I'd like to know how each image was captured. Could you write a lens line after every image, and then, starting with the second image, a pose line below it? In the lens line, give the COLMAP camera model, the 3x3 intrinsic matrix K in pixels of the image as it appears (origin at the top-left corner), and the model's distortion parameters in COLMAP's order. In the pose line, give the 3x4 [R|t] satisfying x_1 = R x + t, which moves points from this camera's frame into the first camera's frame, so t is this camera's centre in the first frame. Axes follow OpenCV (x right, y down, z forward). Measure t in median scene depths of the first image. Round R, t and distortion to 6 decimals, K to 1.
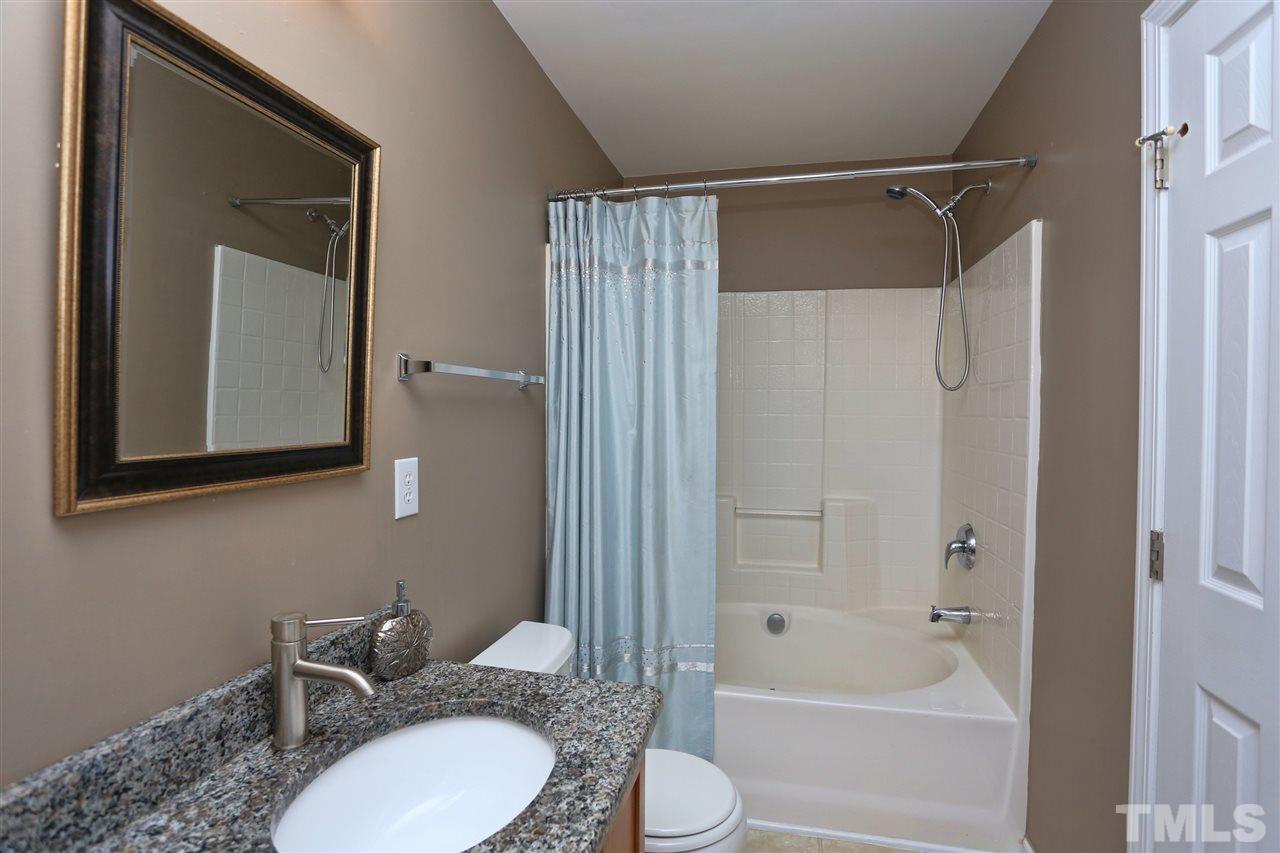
lens RADIAL K [[622.7, 0, 641.3], [0, 622.7, 418.5], [0, 0, 1]] dist [-0.071917, 0.030239]
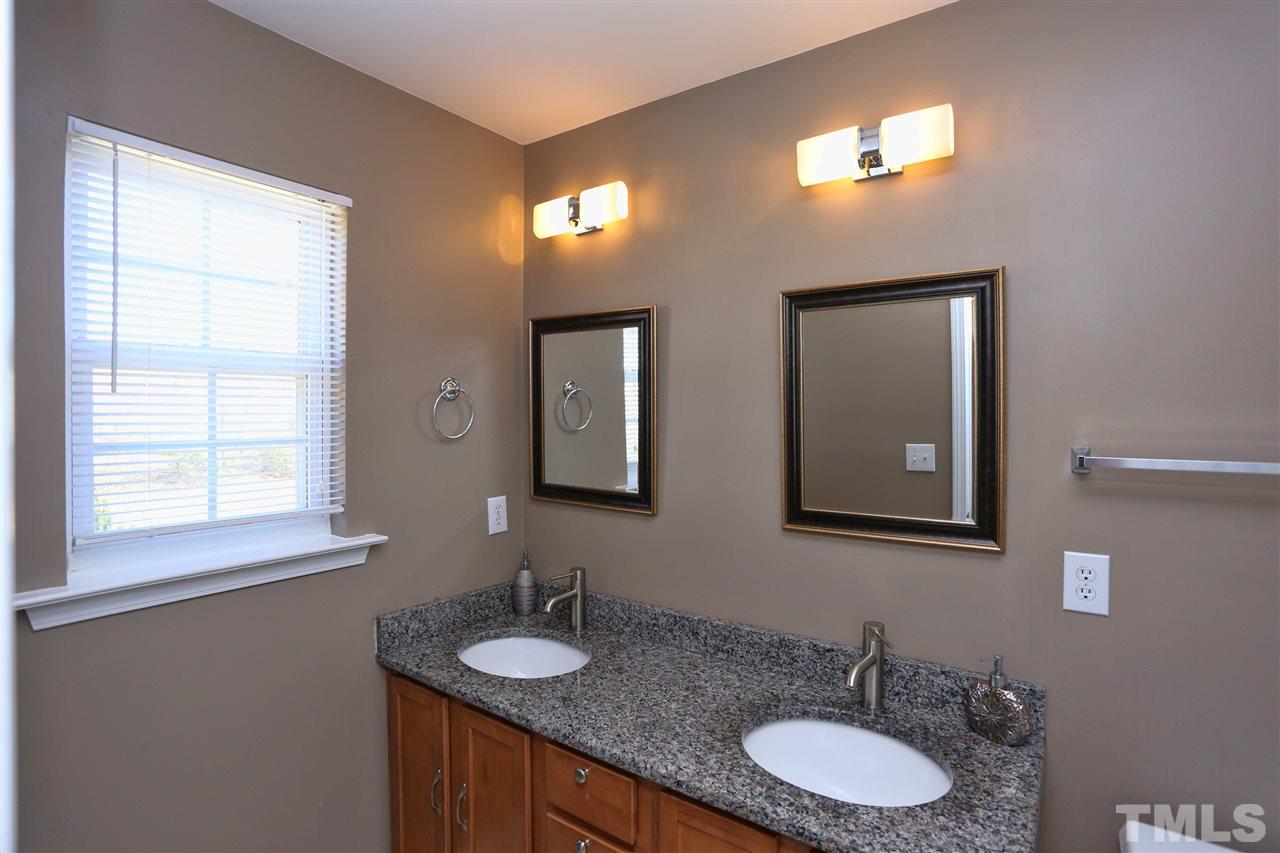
lens RADIAL K [[622.7, 0, 641.3], [0, 622.7, 418.5], [0, 0, 1]] dist [-0.071917, 0.030239]
pose [[-0.374573, 0.004596, -0.927186, 1.212263], [-0.015626, 0.999814, 0.011269, -0.235155], [0.927066, 0.018710, -0.374432, 1.118585]]
